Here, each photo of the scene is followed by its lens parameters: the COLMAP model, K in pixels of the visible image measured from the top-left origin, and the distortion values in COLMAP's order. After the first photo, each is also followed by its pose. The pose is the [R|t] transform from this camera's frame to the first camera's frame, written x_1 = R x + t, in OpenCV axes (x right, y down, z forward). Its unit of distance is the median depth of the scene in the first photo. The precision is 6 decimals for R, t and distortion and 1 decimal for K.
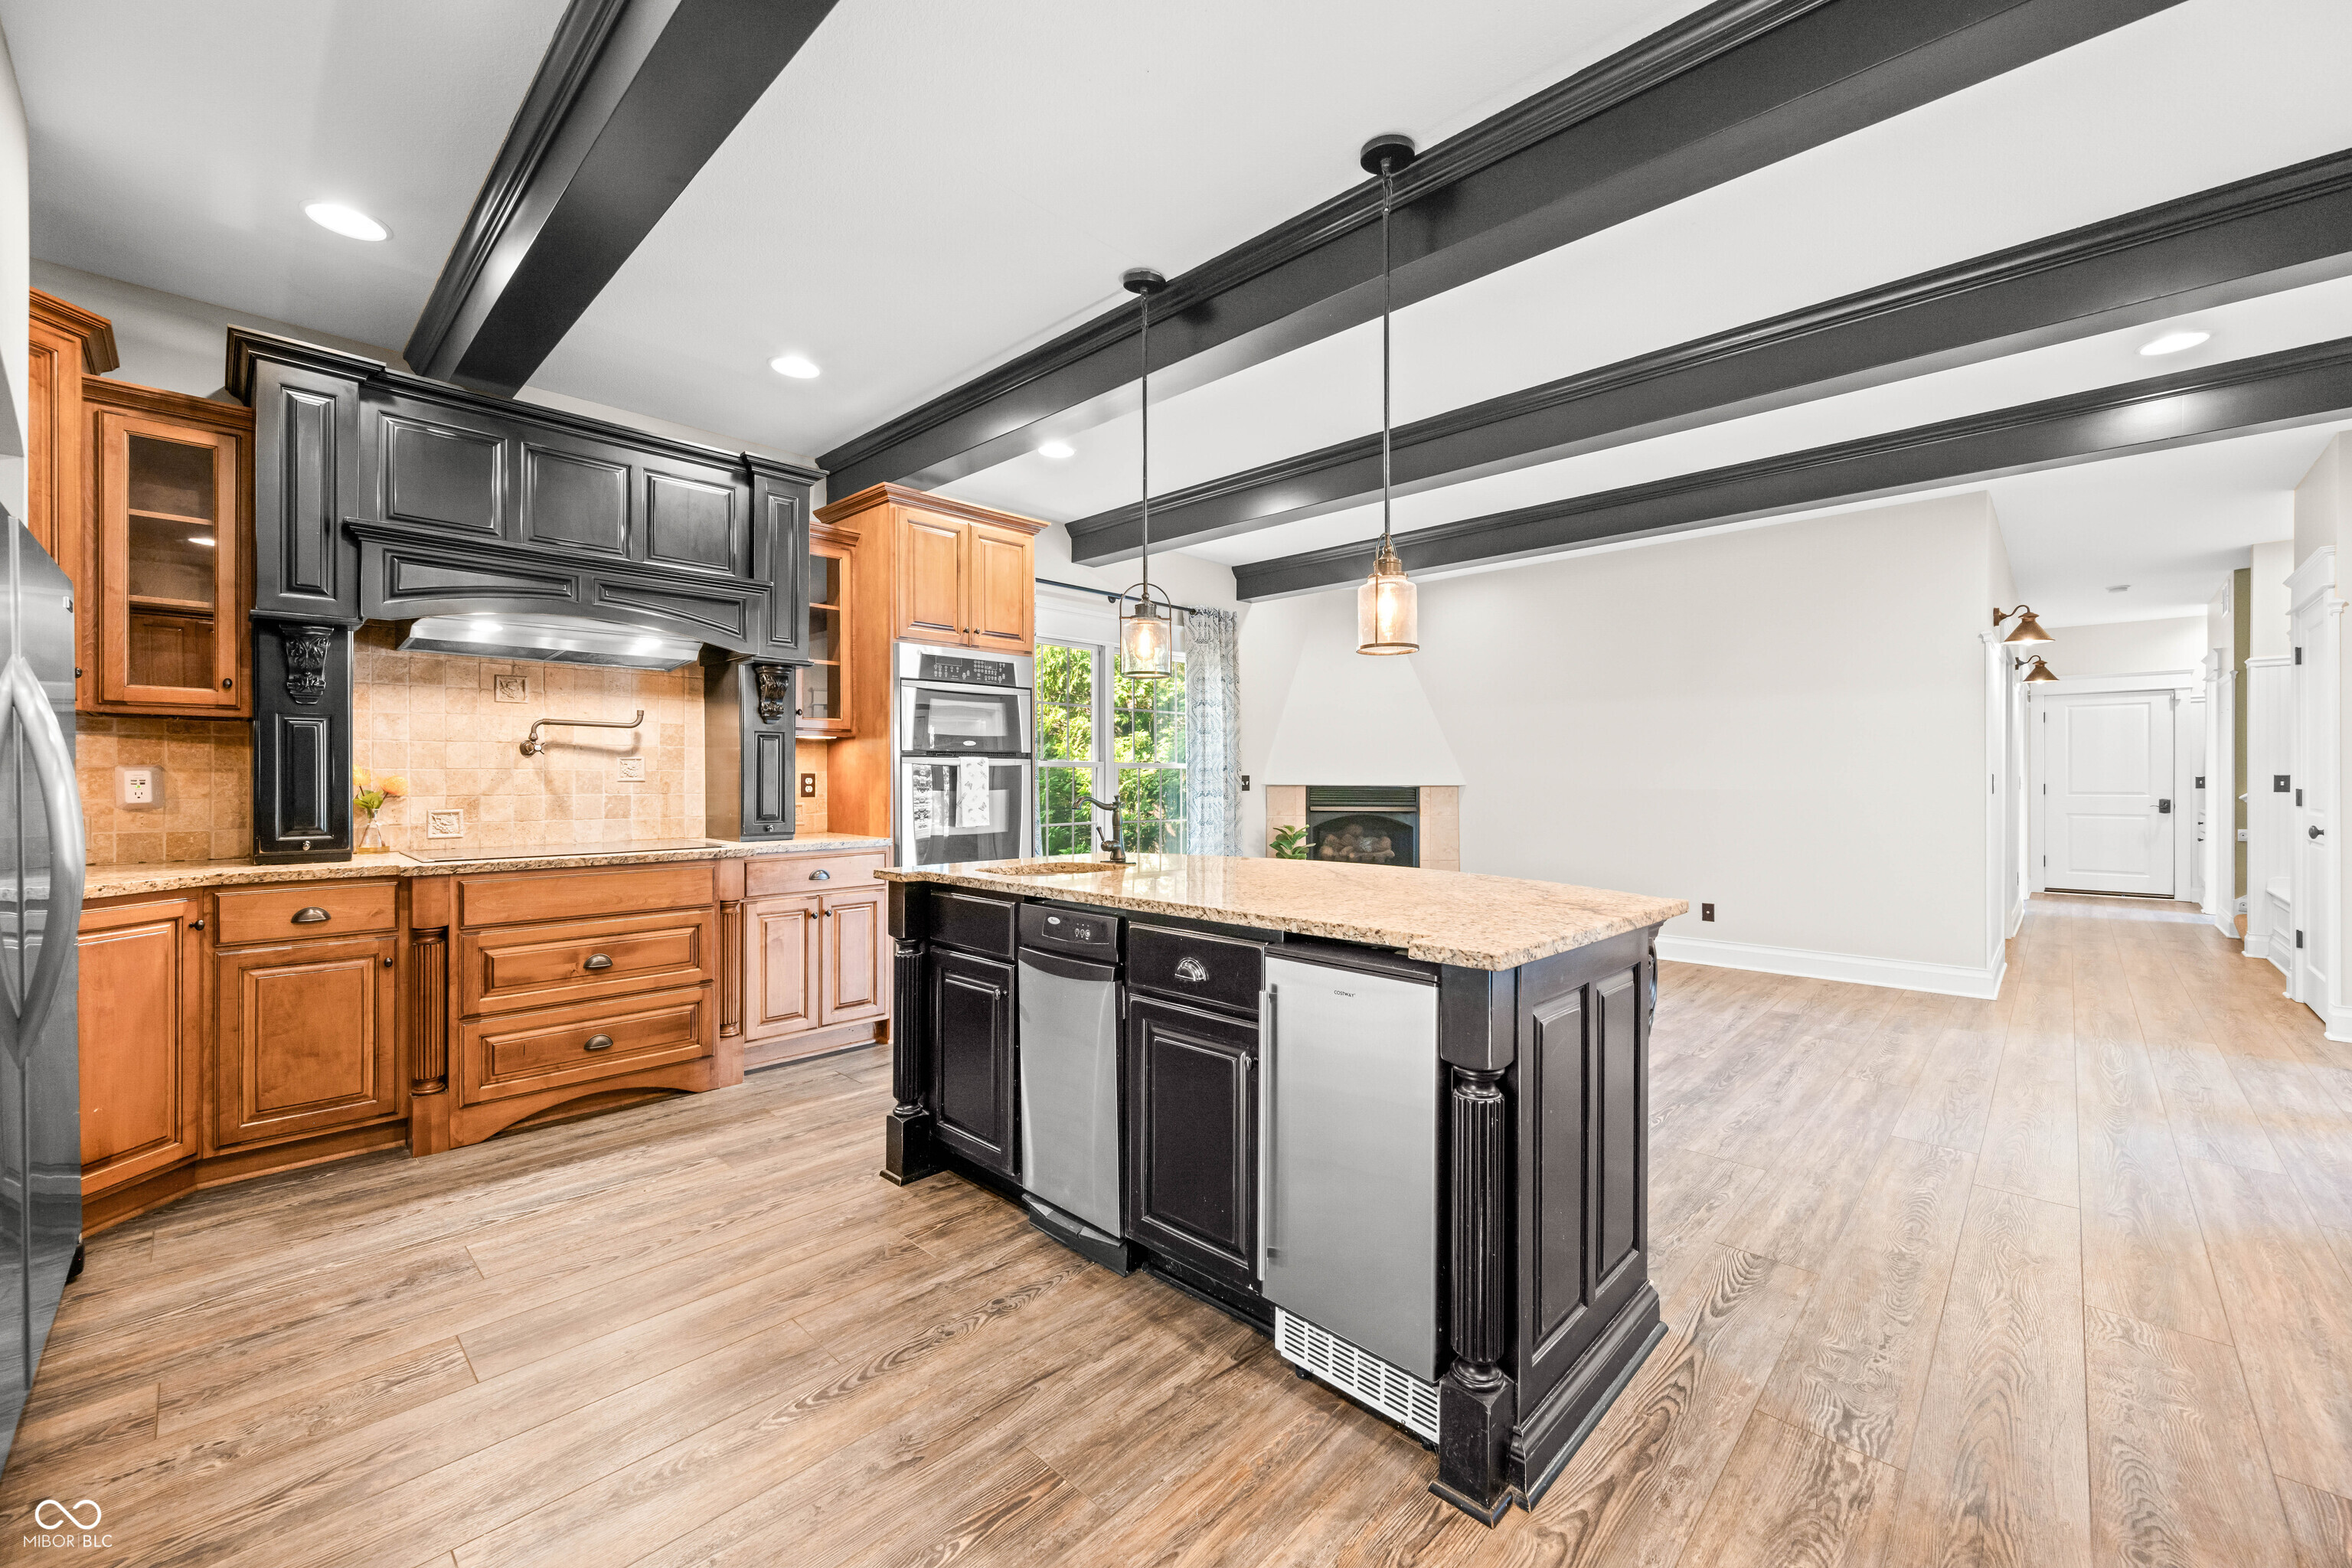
lens RADIAL K [[927.9, 0, 1199.0], [0, 927.9, 786.4], [0, 0, 1]] dist [0.000765, -0.000006]
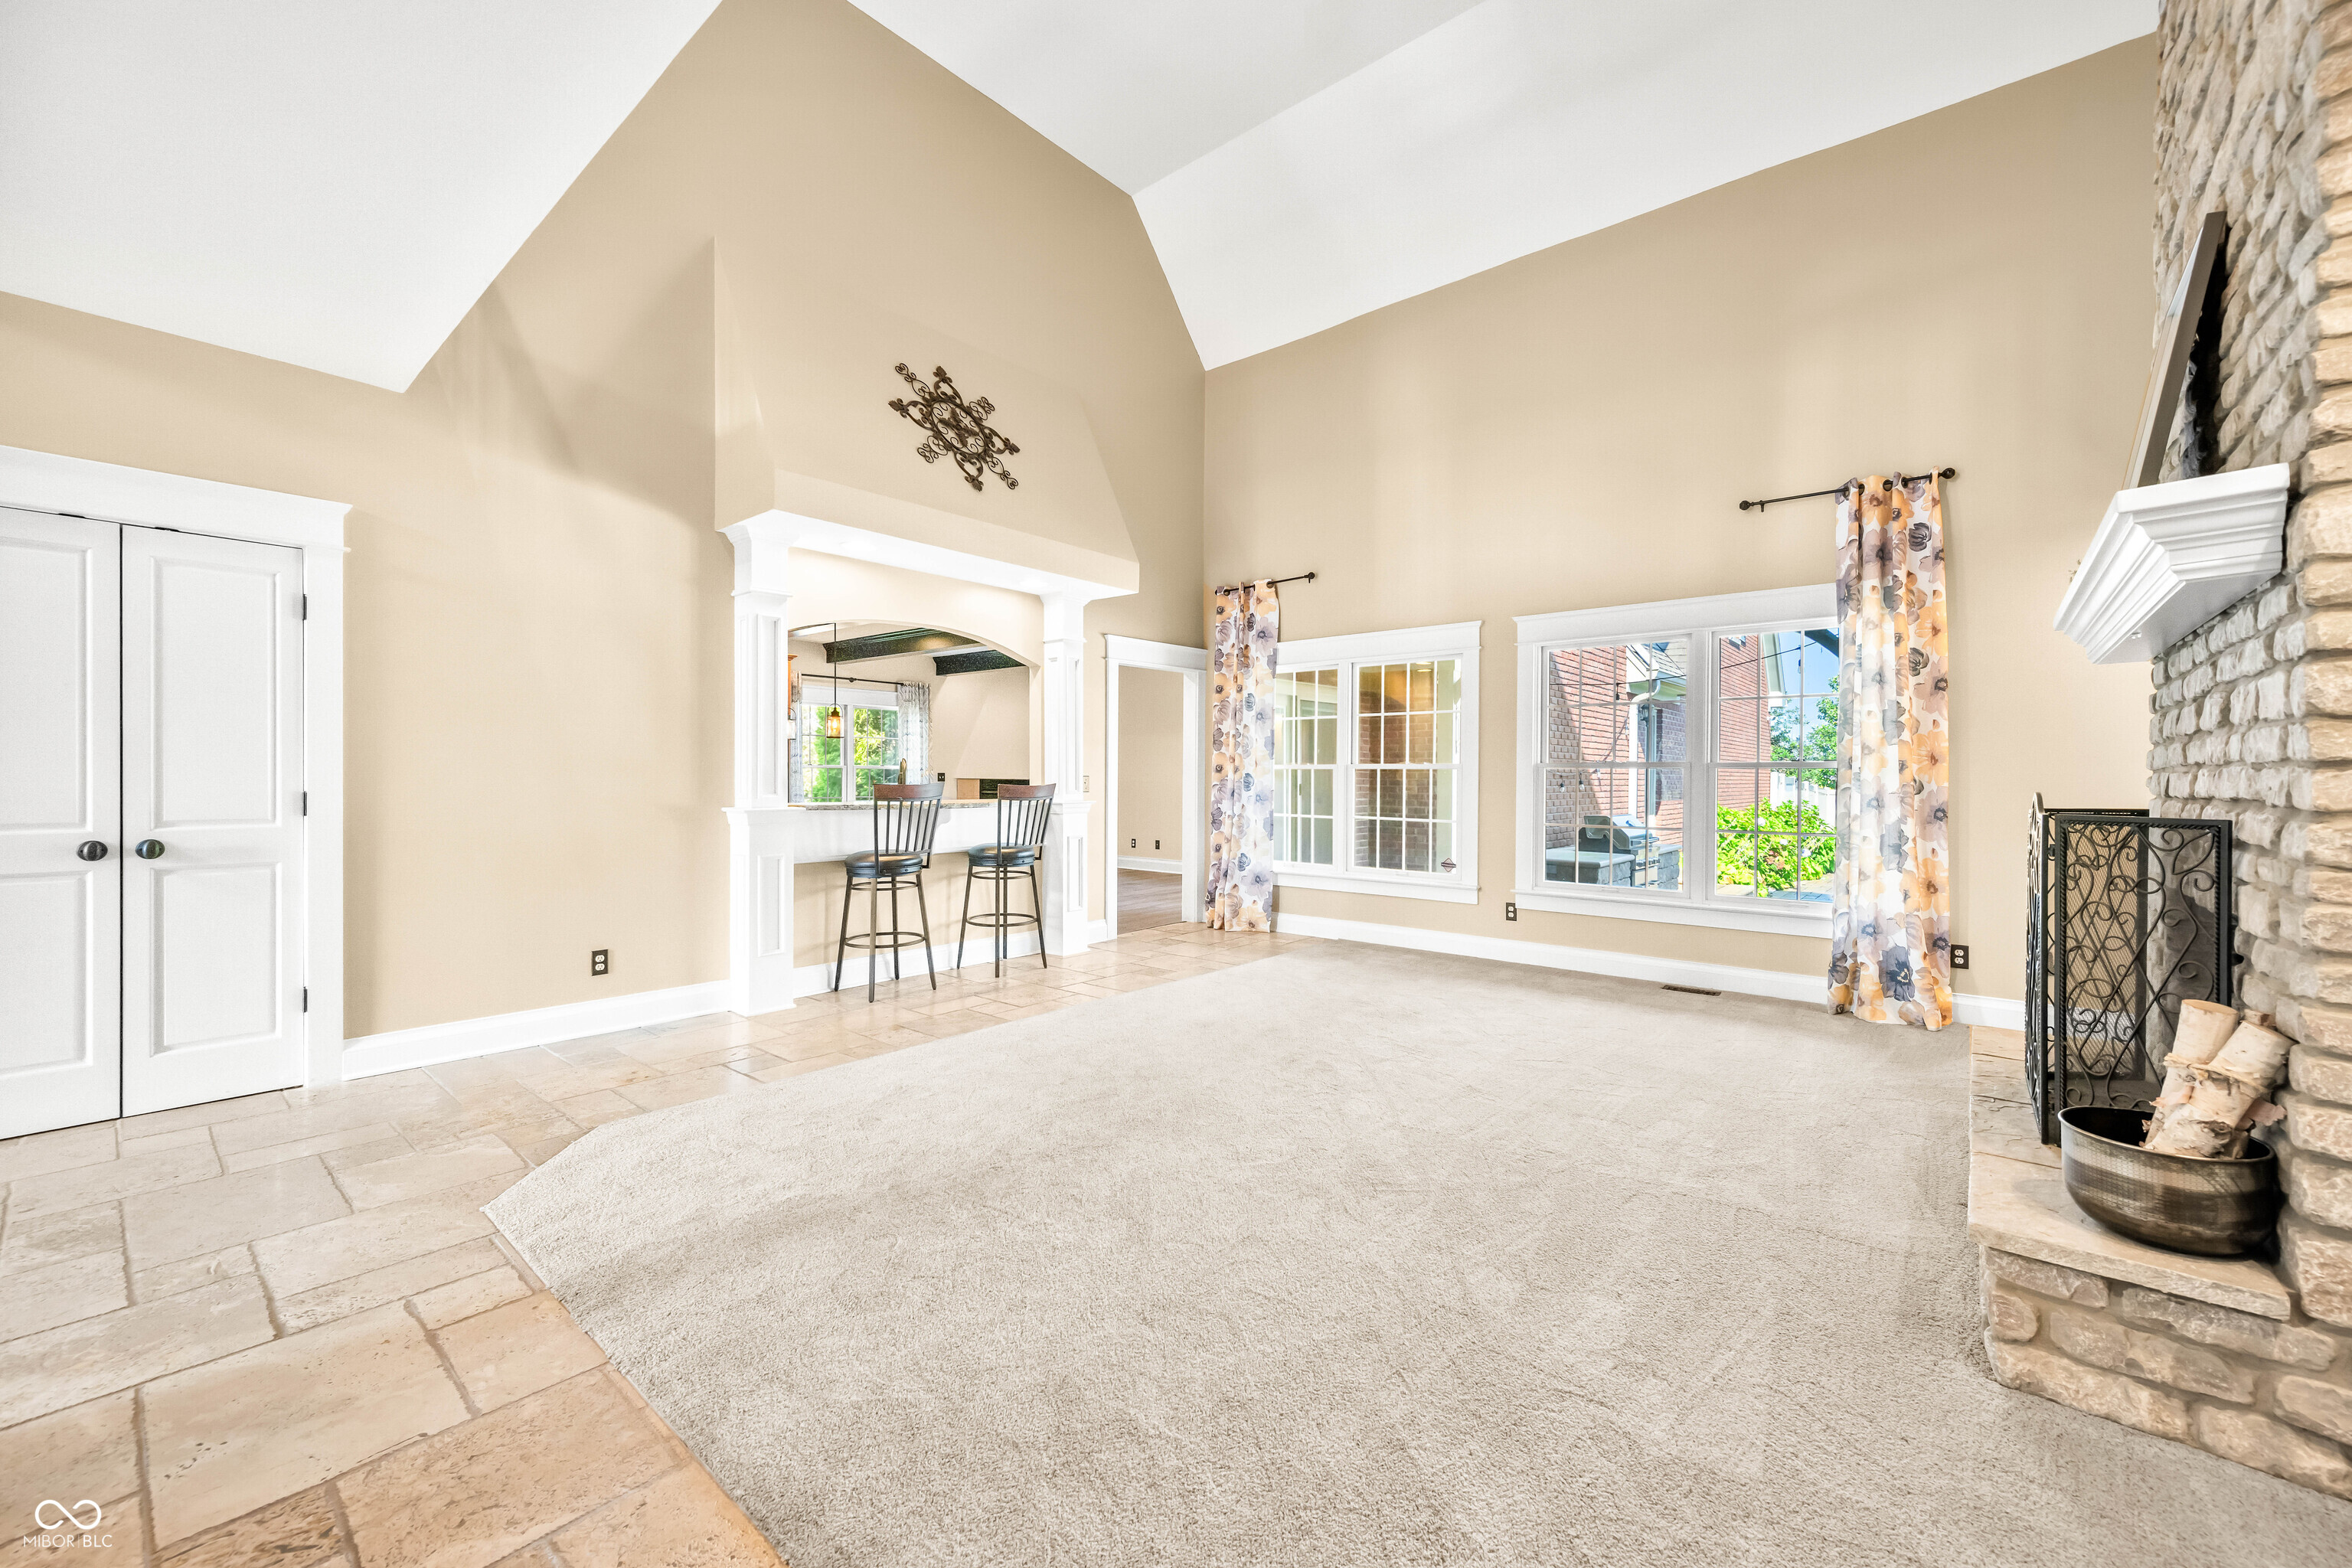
lens RADIAL K [[927.9, 0, 1167.6], [0, 927.9, 773.5], [0, 0, 1]] dist [0.000765, -0.000006]
pose [[0.999735, 0.004679, 0.022541, 0.874181], [-0.004444, 0.999935, -0.010459, 0.013031], [-0.022588, 0.010356, 0.999691, -1.576062]]
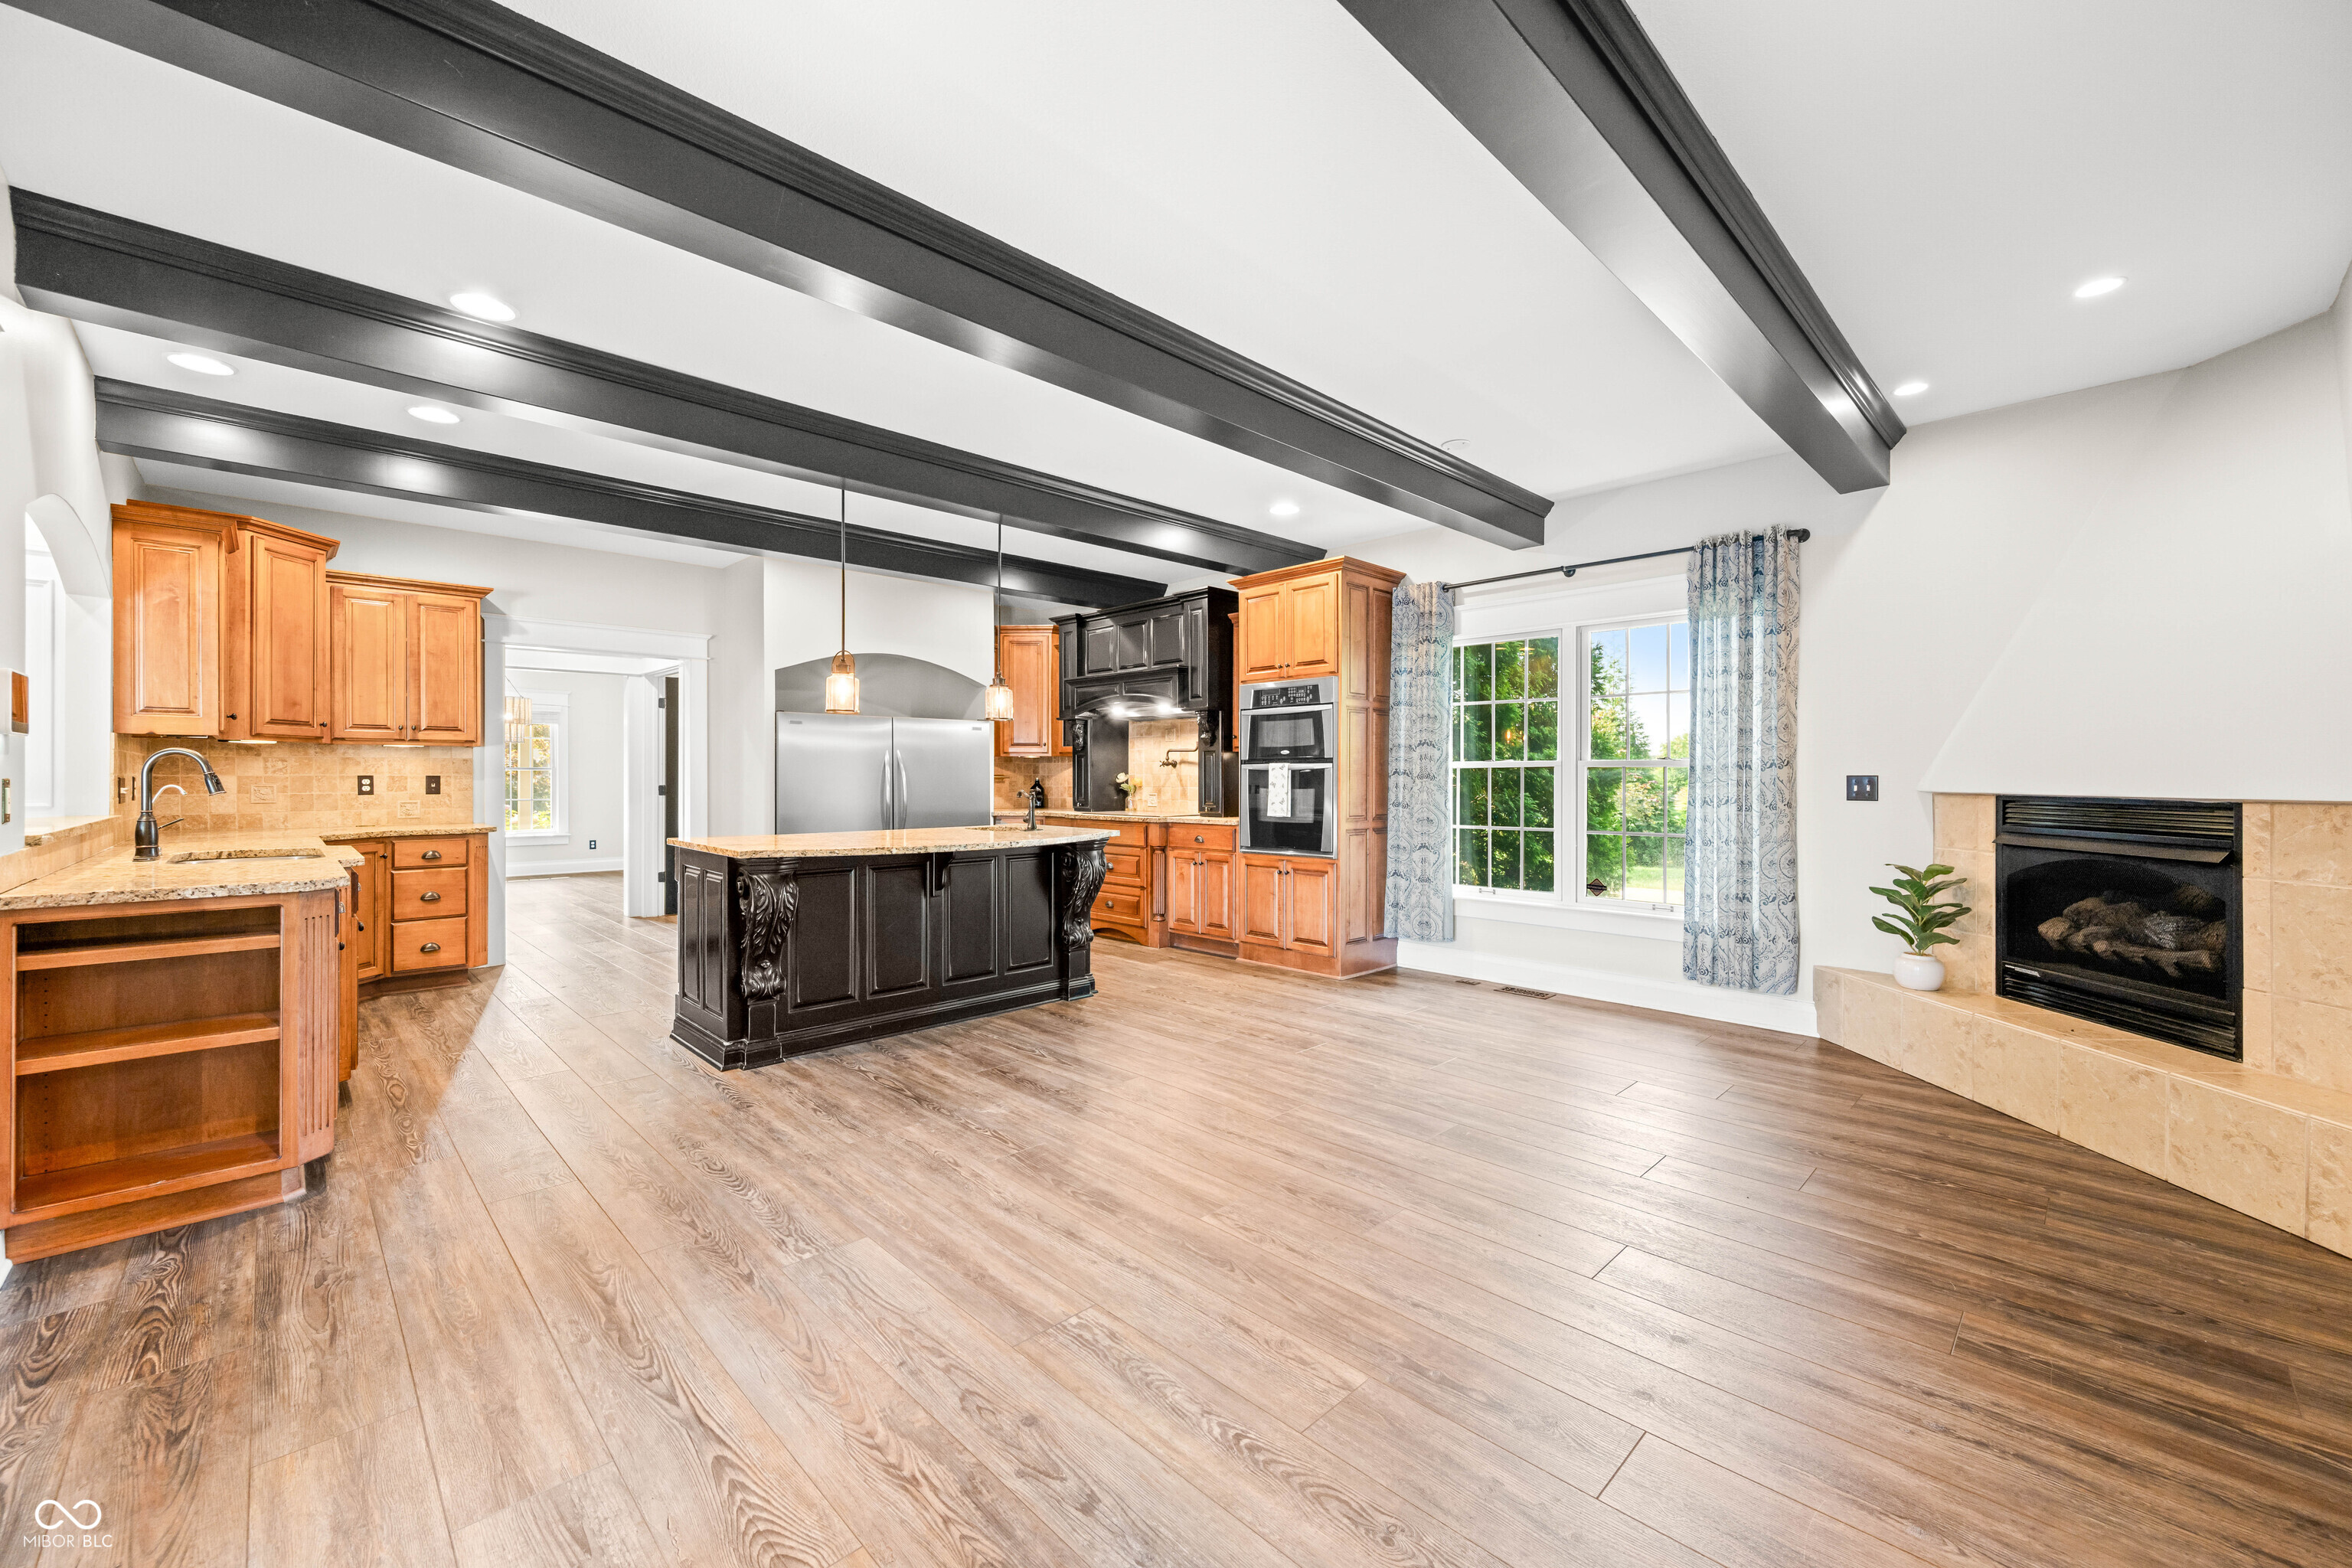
lens RADIAL K [[927.9, 0, 1161.7], [0, 927.9, 772.8], [0, 0, 1]] dist [0.000765, -0.000006]
pose [[-0.053267, -0.006256, -0.998561, 1.352895], [-0.010198, 0.999932, -0.005721, -0.011182], [0.998528, 0.009879, -0.053327, 1.148004]]
